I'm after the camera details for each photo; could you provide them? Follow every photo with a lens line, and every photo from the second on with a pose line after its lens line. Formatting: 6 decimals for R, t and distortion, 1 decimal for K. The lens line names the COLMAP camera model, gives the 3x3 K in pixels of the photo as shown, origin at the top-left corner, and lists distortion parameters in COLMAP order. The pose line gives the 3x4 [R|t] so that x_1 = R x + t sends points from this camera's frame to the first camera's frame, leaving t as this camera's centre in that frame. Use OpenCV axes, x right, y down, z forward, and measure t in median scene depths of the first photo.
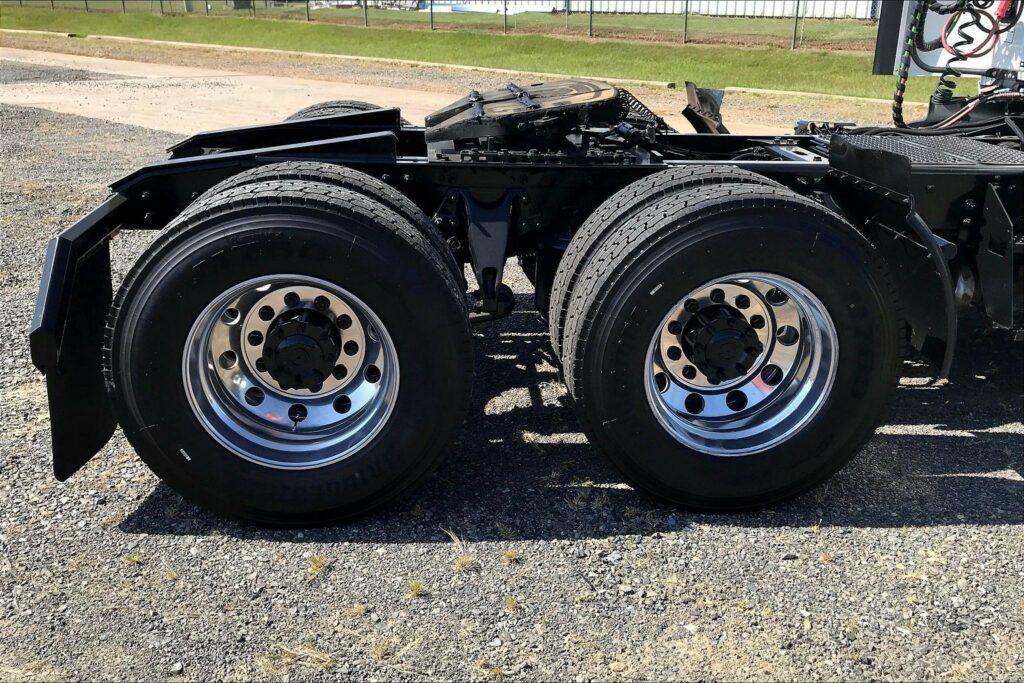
lens RADIAL K [[931.1, 0, 515.5], [0, 931.1, 347.8], [0, 0, 1]] dist [0.000303, 0.023956]
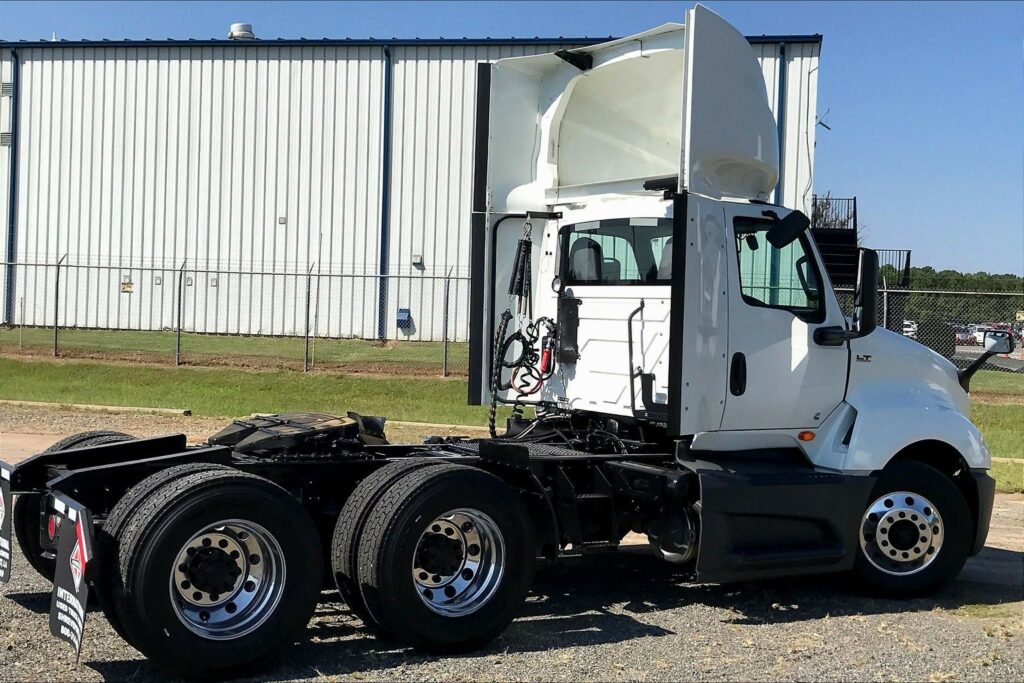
lens RADIAL K [[923.4, 0, 507.5], [0, 923.4, 352.1], [0, 0, 1]] dist [0.044717, -0.005276]
pose [[0.905323, 0.015514, 0.424441, -0.212272], [0.126450, 0.944170, -0.304225, 0.092186], [-0.405464, 0.329092, 0.852817, -0.342707]]
